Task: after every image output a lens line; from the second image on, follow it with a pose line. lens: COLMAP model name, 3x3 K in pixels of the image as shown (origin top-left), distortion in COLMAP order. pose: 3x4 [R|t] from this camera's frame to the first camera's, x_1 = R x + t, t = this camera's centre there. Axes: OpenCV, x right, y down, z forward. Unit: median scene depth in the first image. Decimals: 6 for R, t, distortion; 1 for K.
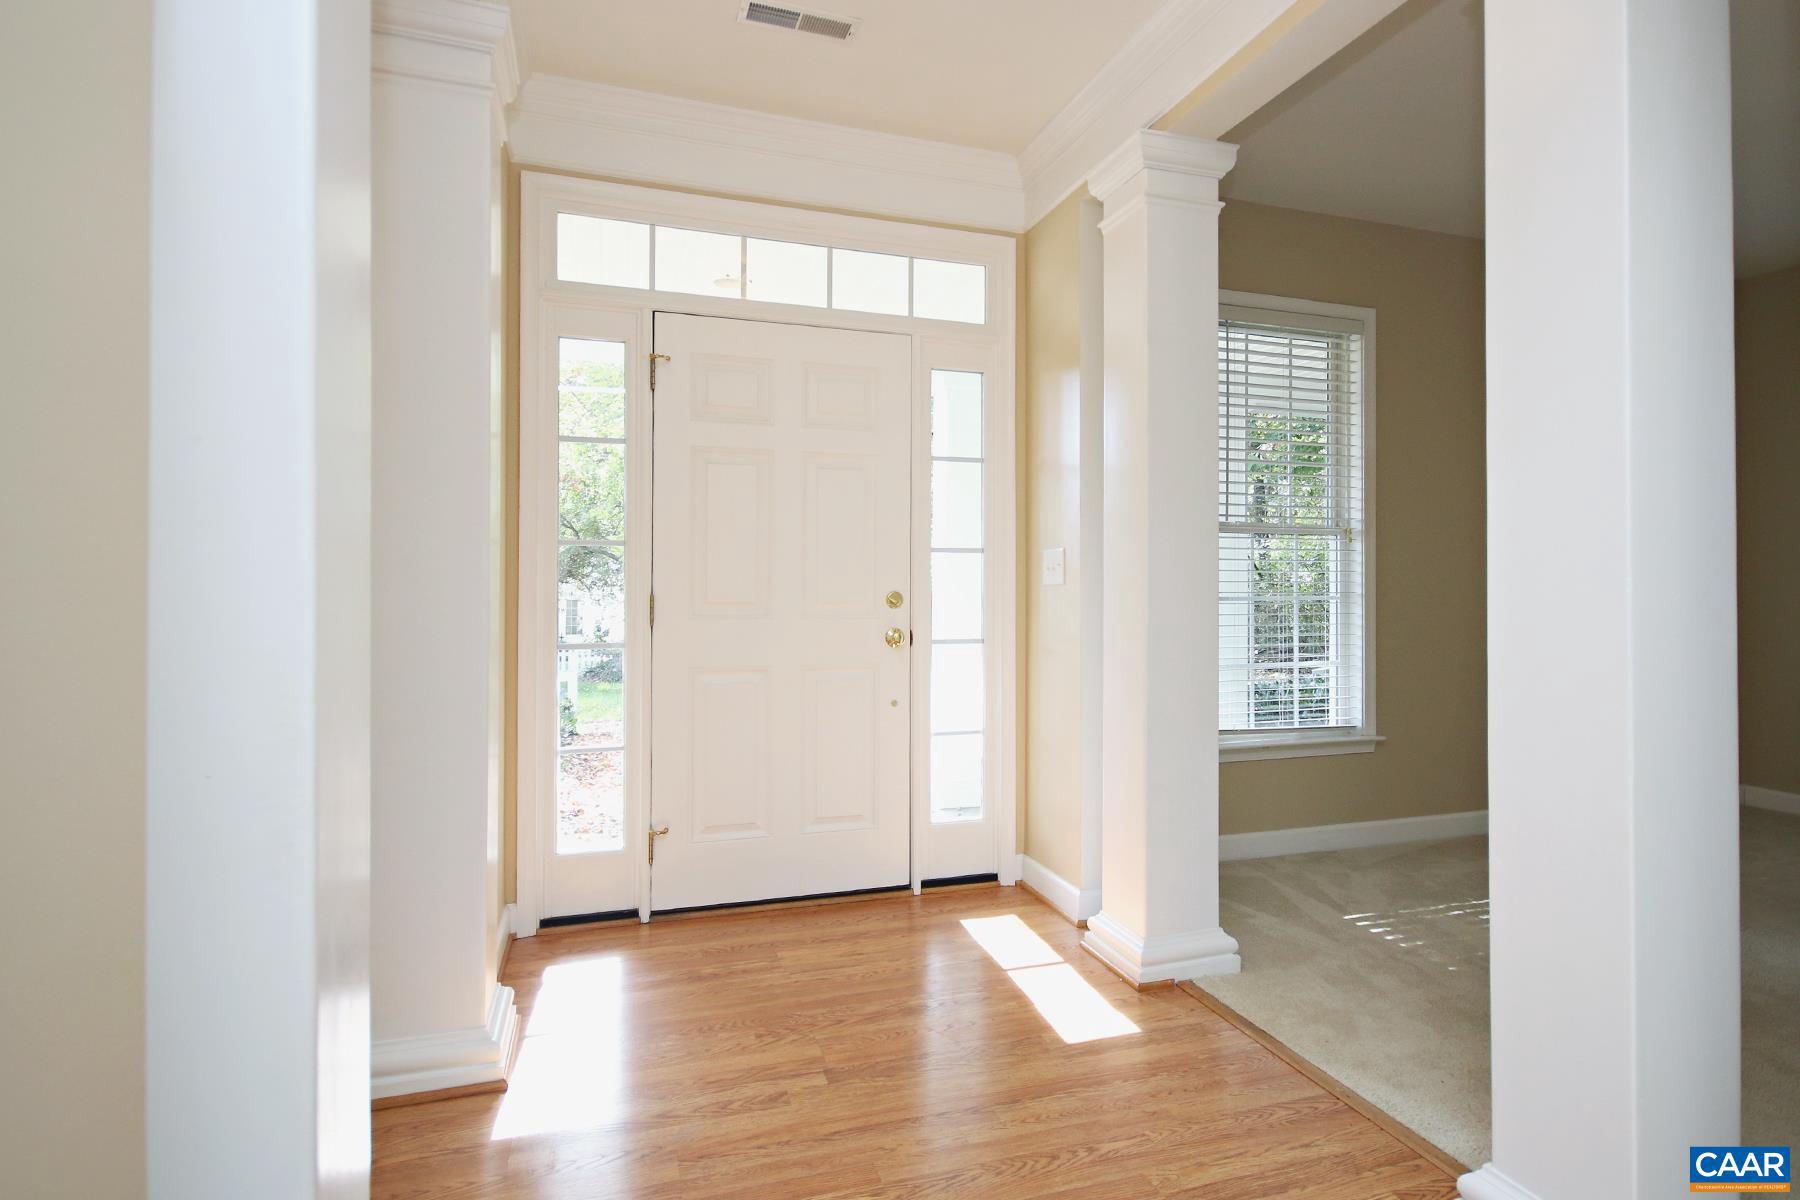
lens RADIAL K [[921.5, 0, 900.0], [0, 921.5, 600.0], [0, 0, 1]] dist [0.012134, 0.000292]
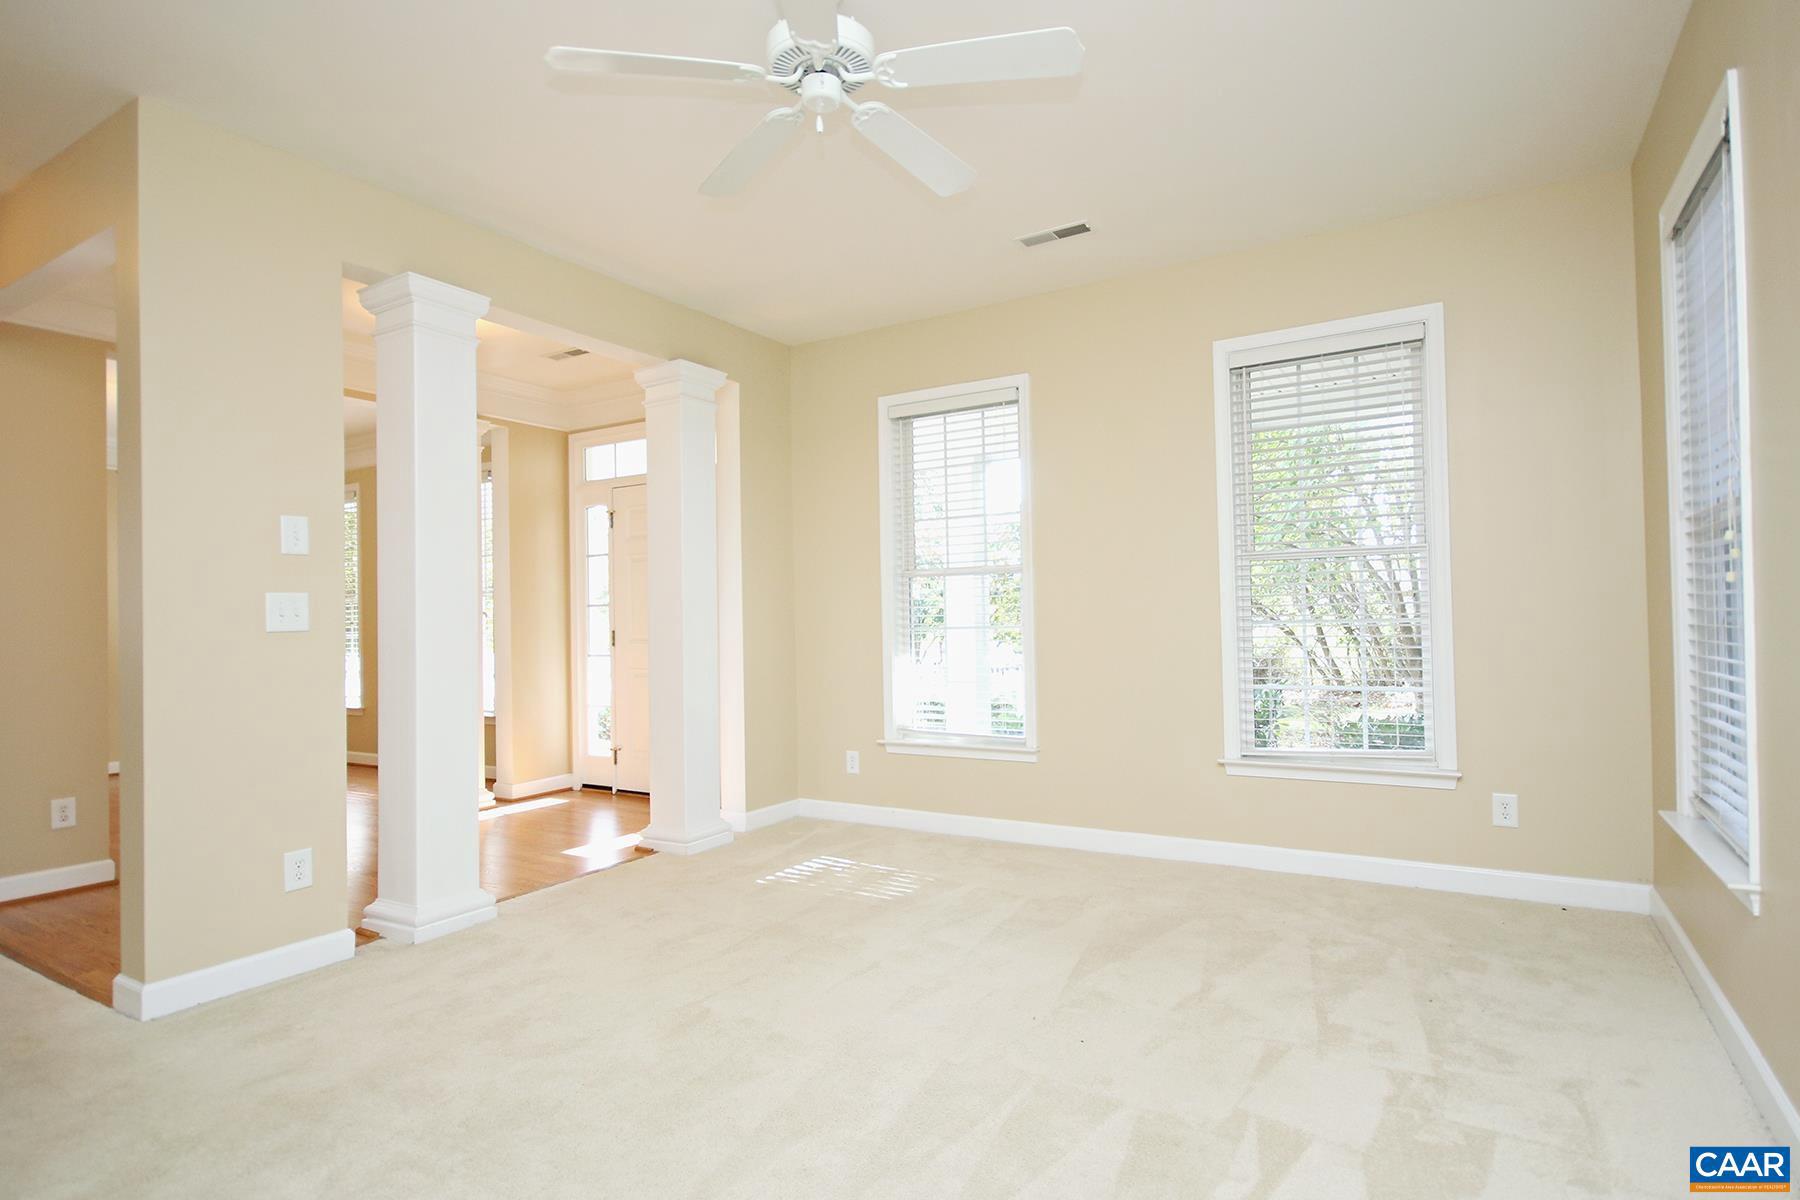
lens RADIAL K [[921.5, 0, 900.0], [0, 921.5, 600.0], [0, 0, 1]] dist [0.012134, 0.000292]
pose [[0.643370, -0.013815, -0.765430, 1.690554], [0.056054, 0.998004, 0.029103, -0.102466], [0.763500, -0.061629, 0.642860, 0.193340]]
